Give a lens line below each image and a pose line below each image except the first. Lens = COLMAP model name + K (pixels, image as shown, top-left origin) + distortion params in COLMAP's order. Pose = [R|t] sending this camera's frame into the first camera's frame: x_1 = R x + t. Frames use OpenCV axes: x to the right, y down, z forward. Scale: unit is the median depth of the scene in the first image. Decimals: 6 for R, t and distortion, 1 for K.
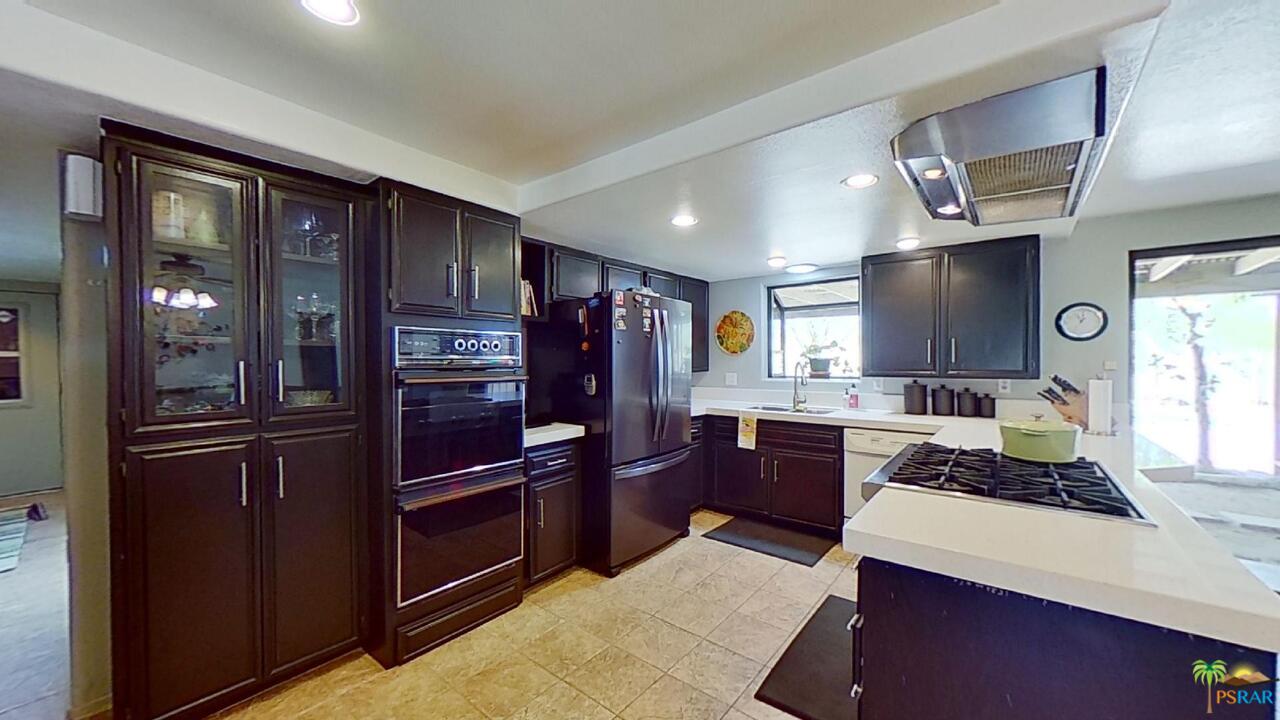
lens RADIAL K [[467.4, 0, 643.9], [0, 467.4, 361.0], [0, 0, 1]] dist [-0.007089, -0.000347]
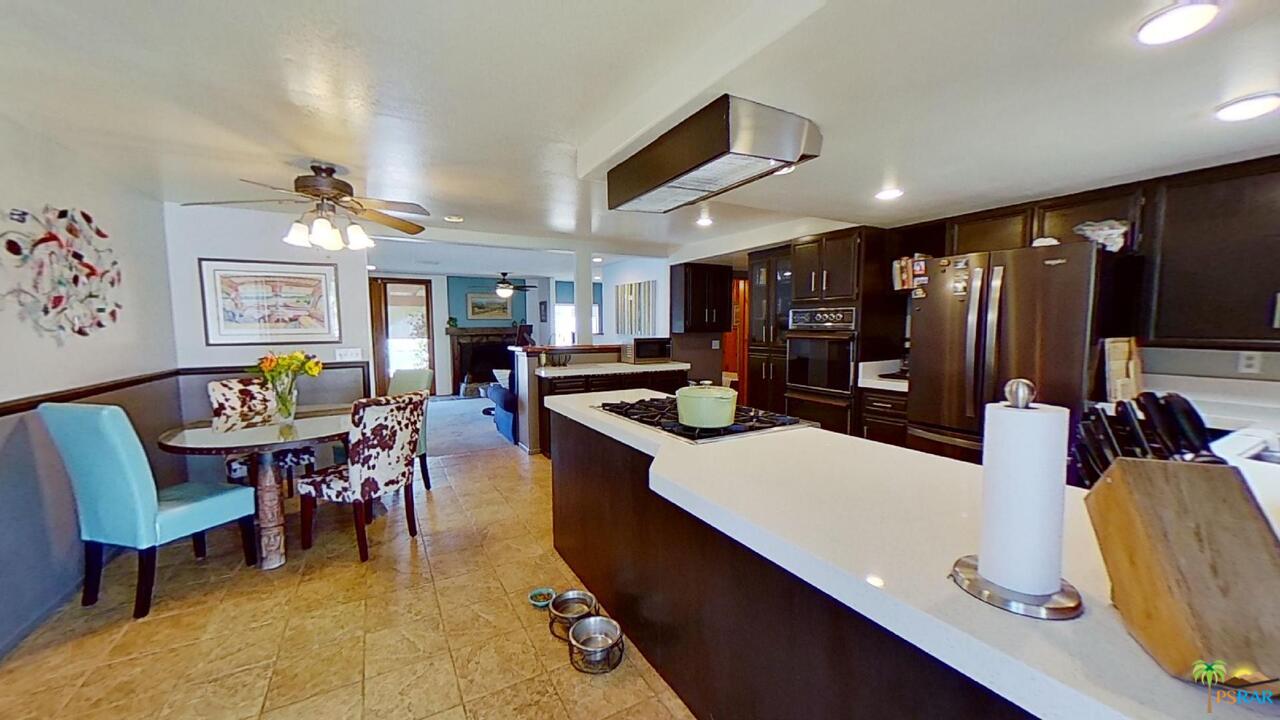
lens RADIAL K [[467.4, 0, 634.3], [0, 467.4, 366.0], [0, 0, 1]] dist [-0.007089, -0.000347]
pose [[-0.372585, 0.076472, -0.924842, 1.194848], [-0.005694, 0.996392, 0.084682, 0.002380], [0.927981, 0.036817, -0.370805, 0.792594]]
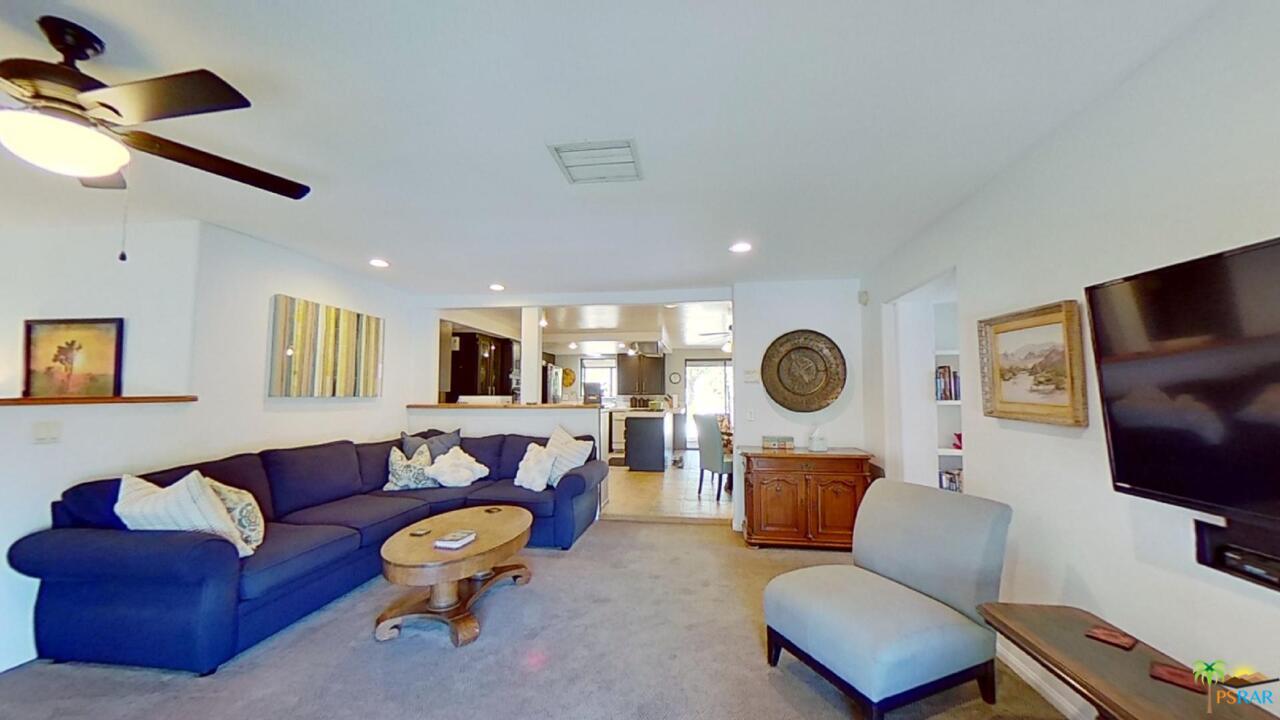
lens RADIAL K [[467.4, 0, 644.6], [0, 467.4, 363.3], [0, 0, 1]] dist [-0.007089, -0.000347]
pose [[0.853725, 0.039218, 0.519245, -1.060954], [-0.005772, 0.997811, -0.065873, 0.033017], [-0.520692, 0.053241, 0.852083, -1.847301]]
